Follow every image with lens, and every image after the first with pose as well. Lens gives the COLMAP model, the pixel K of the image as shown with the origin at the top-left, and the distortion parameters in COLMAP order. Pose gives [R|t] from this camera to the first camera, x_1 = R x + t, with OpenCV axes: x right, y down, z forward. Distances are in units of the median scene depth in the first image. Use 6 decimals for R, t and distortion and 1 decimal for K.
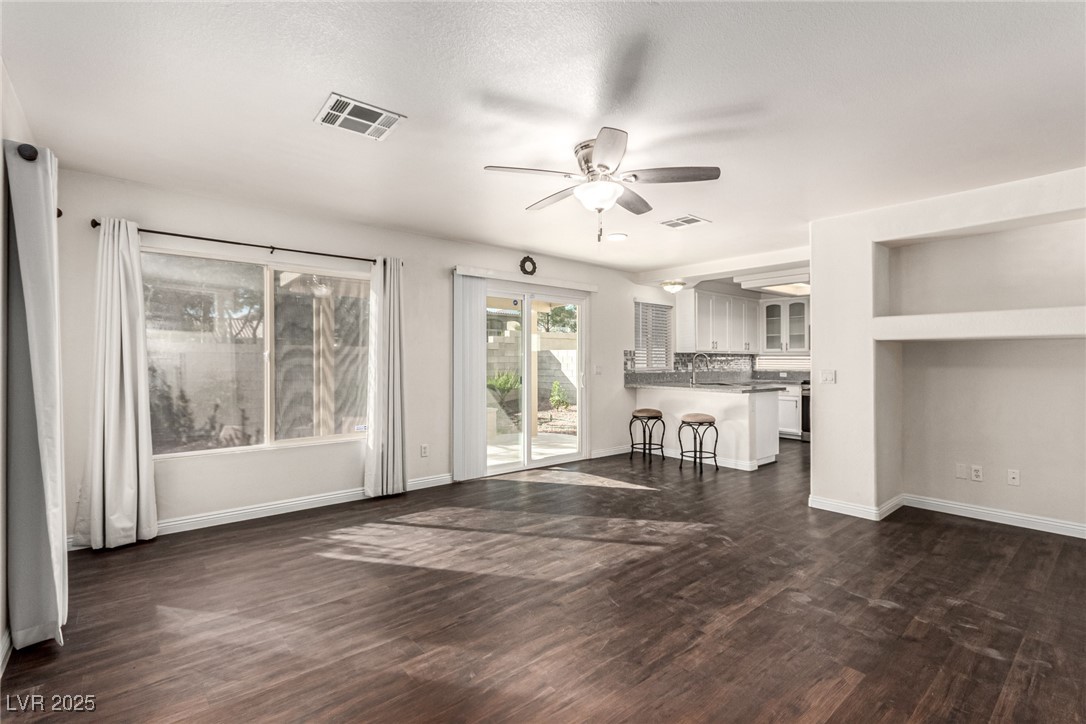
lens RADIAL K [[505.4, 0, 557.9], [0, 505.4, 356.7], [0, 0, 1]] dist [-0.000280, -0.000308]
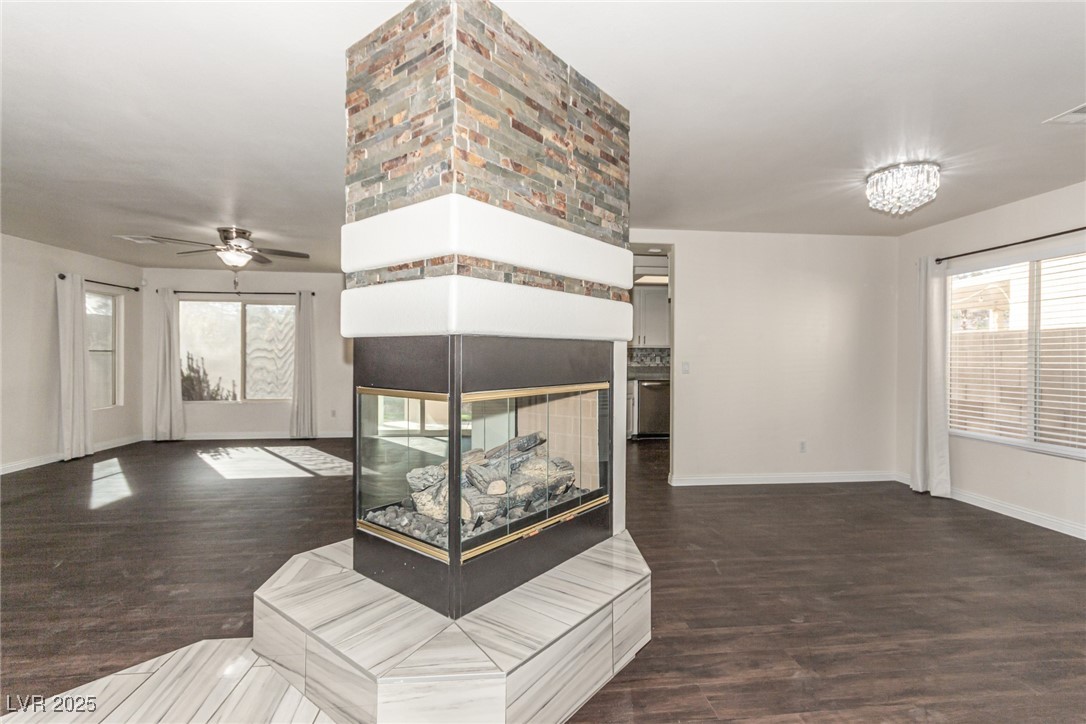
lens RADIAL K [[505.4, 0, 542.7], [0, 505.4, 360.1], [0, 0, 1]] dist [-0.000280, -0.000308]
pose [[0.815321, 0.016044, -0.578787, 1.052916], [-0.000665, 0.999641, 0.026773, -0.017571], [0.579009, -0.021444, 0.815039, 0.102813]]
